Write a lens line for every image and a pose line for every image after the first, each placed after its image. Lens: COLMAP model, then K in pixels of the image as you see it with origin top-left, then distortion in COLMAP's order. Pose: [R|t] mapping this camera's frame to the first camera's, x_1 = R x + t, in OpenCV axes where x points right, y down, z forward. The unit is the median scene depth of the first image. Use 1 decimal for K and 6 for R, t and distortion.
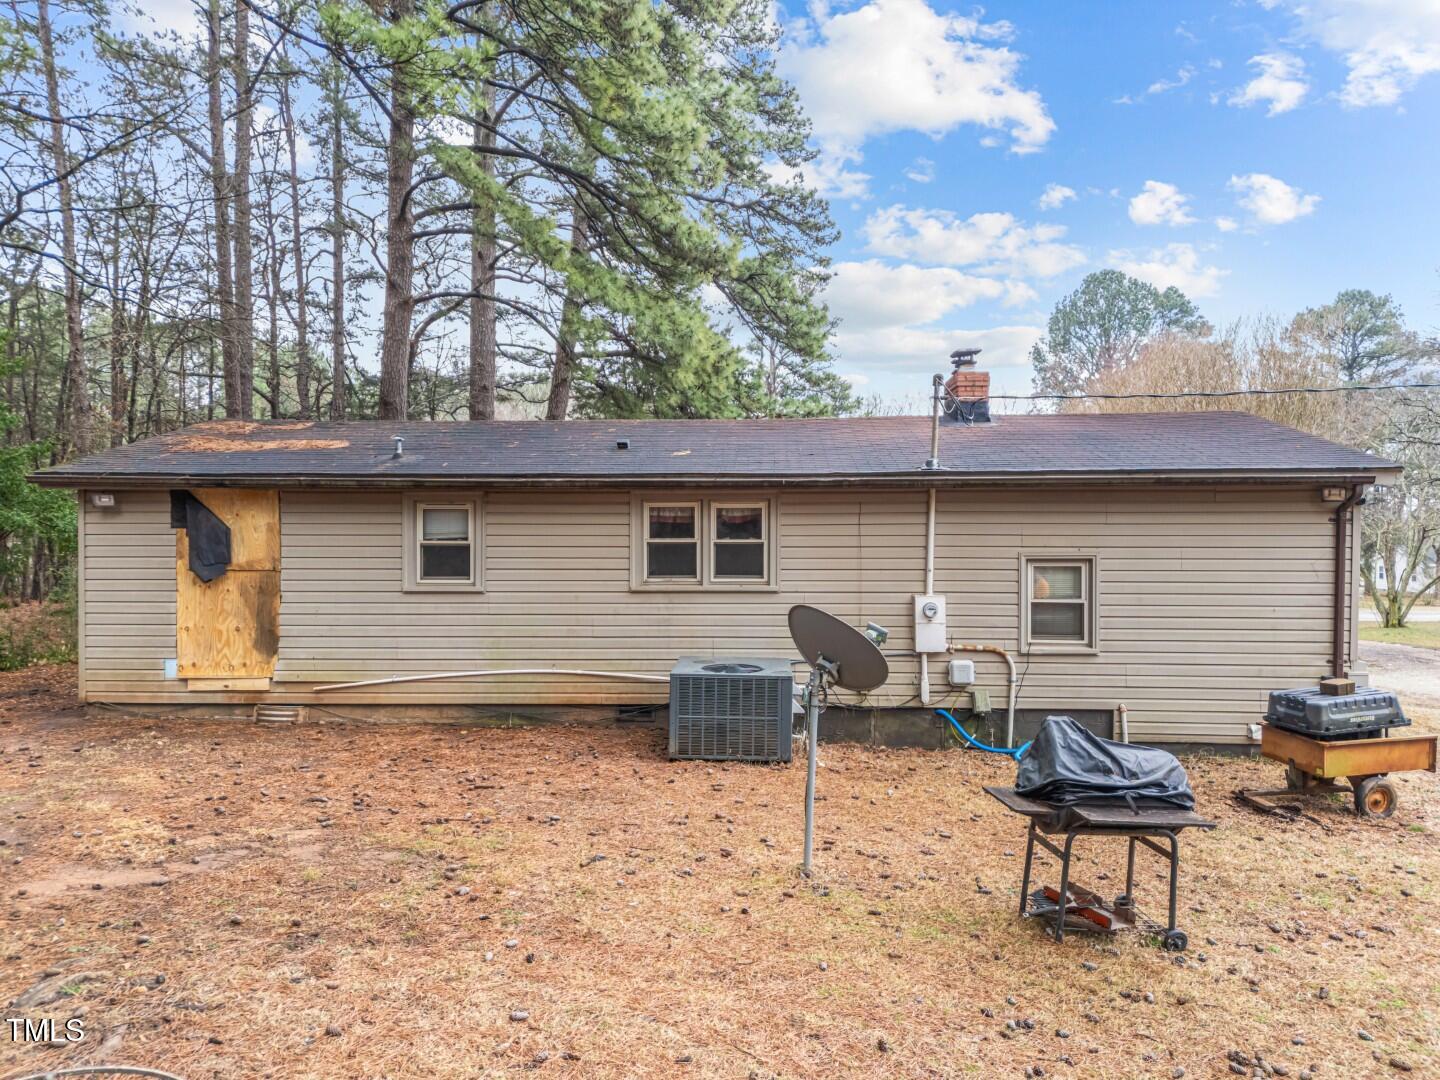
lens RADIAL K [[1000.8, 0, 720.0], [0, 1000.8, 540.0], [0, 0, 1]] dist [0.007443, 0.002274]
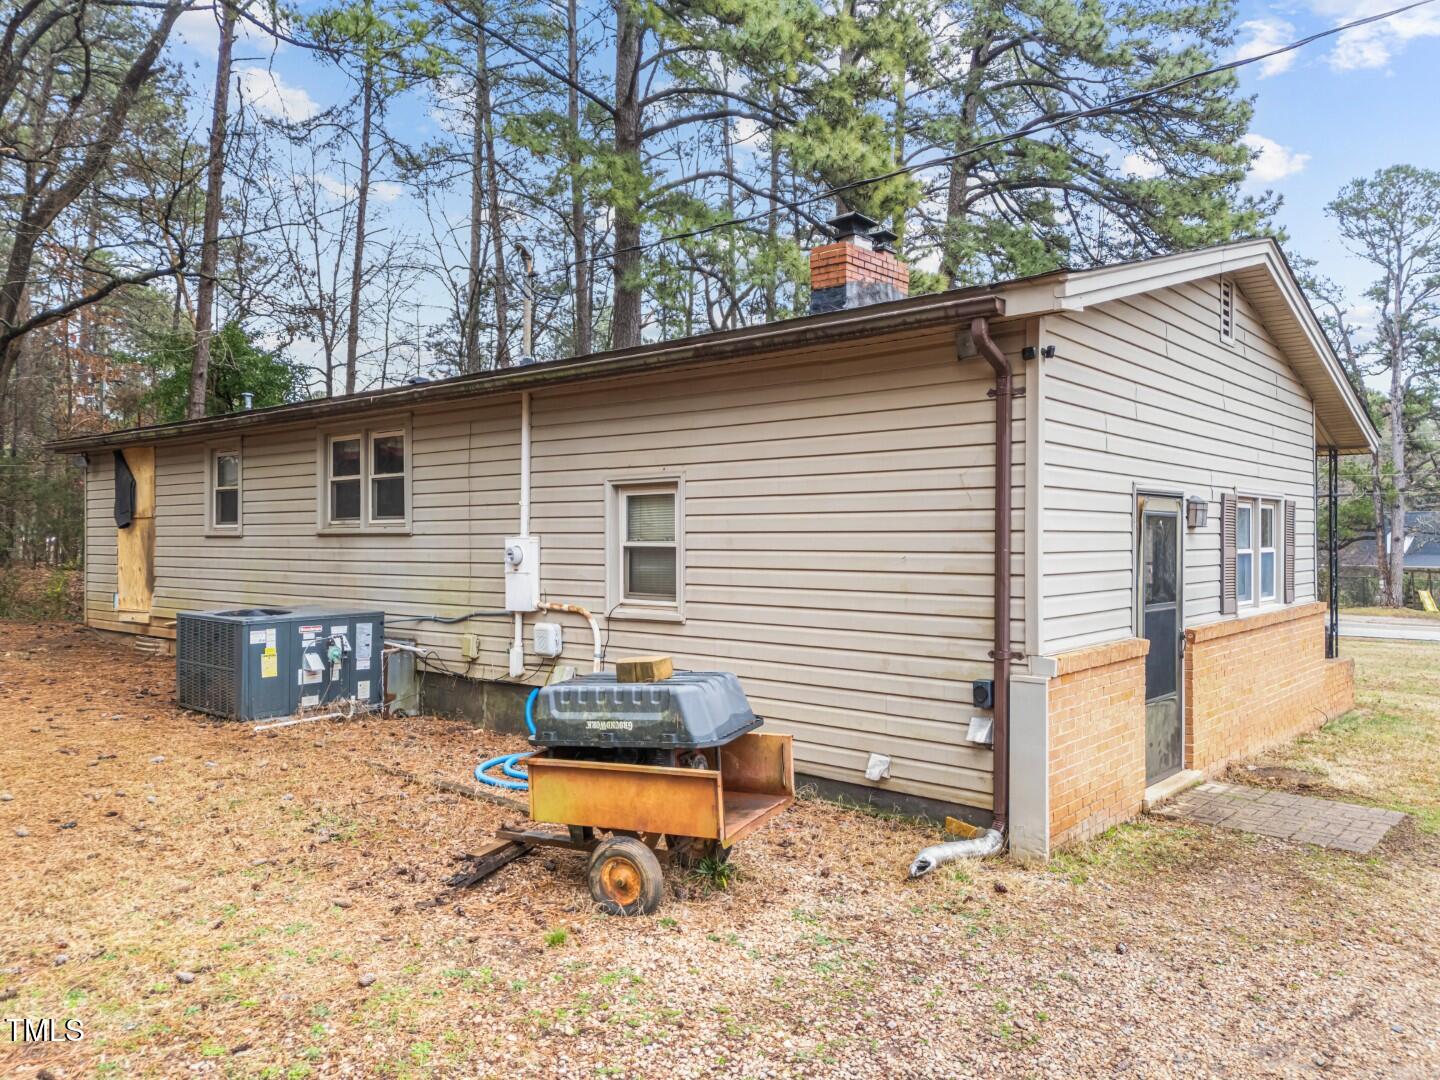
lens RADIAL K [[1039.8, 0, 720.0], [0, 1039.8, 540.0], [0, 0, 1]] dist [0.002258, -0.000118]
pose [[0.813093, 0.000111, -0.582134, 0.793484], [-0.004385, 0.999973, -0.005933, 0.061487], [0.582117, 0.007377, 0.813071, 0.441125]]
